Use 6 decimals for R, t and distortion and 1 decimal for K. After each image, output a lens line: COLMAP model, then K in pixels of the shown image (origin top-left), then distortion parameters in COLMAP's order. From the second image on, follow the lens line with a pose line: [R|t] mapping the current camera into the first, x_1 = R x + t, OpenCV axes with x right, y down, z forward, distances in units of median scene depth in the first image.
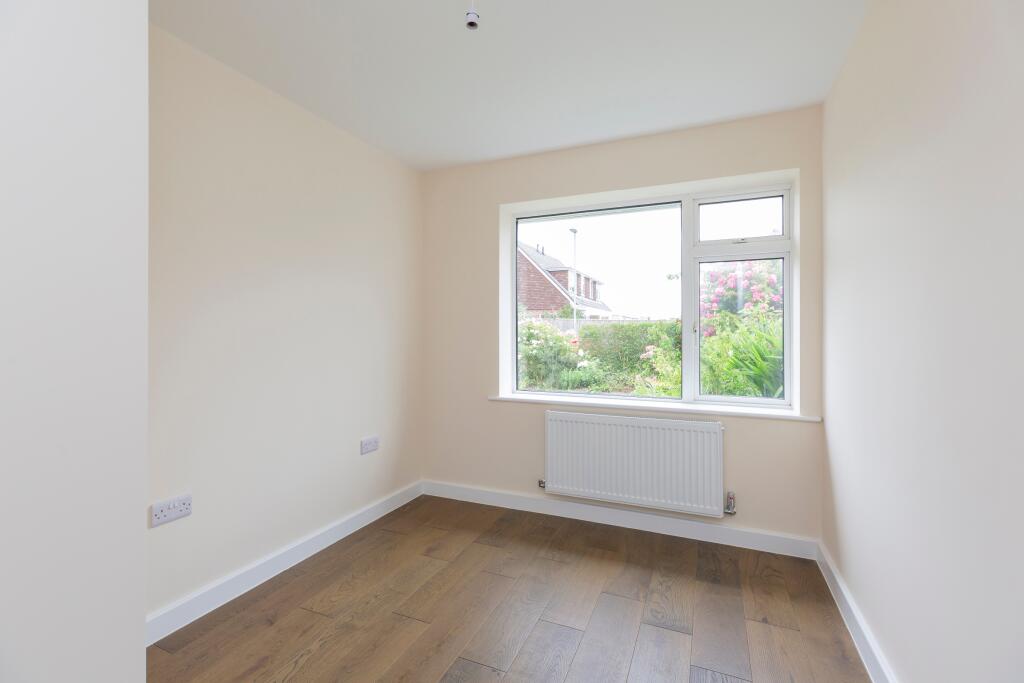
lens RADIAL K [[461.2, 0, 536.1], [0, 461.2, 335.6], [0, 0, 1]] dist [0.102898, 0.000058]
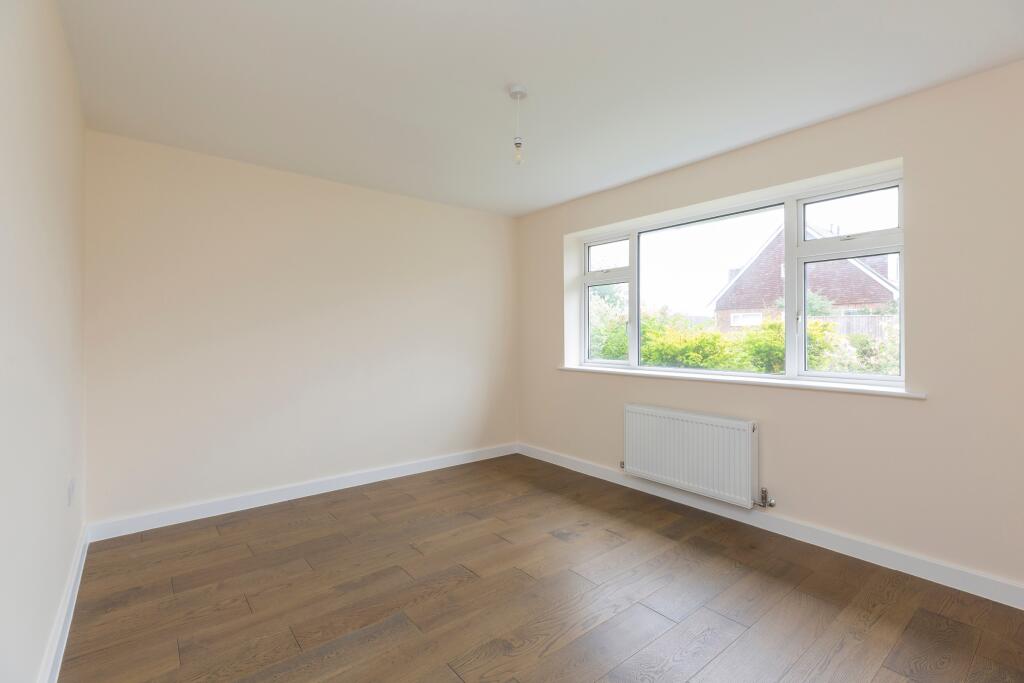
lens RADIAL K [[463.7, 0, 511.9], [0, 463.7, 338.3], [0, 0, 1]] dist [0.001578, 0.000188]
pose [[0.864046, 0.003785, -0.503398, 0.322103], [-0.004955, 0.999987, -0.000986, 0.002120], [0.503388, 0.003346, 0.864054, -0.127708]]
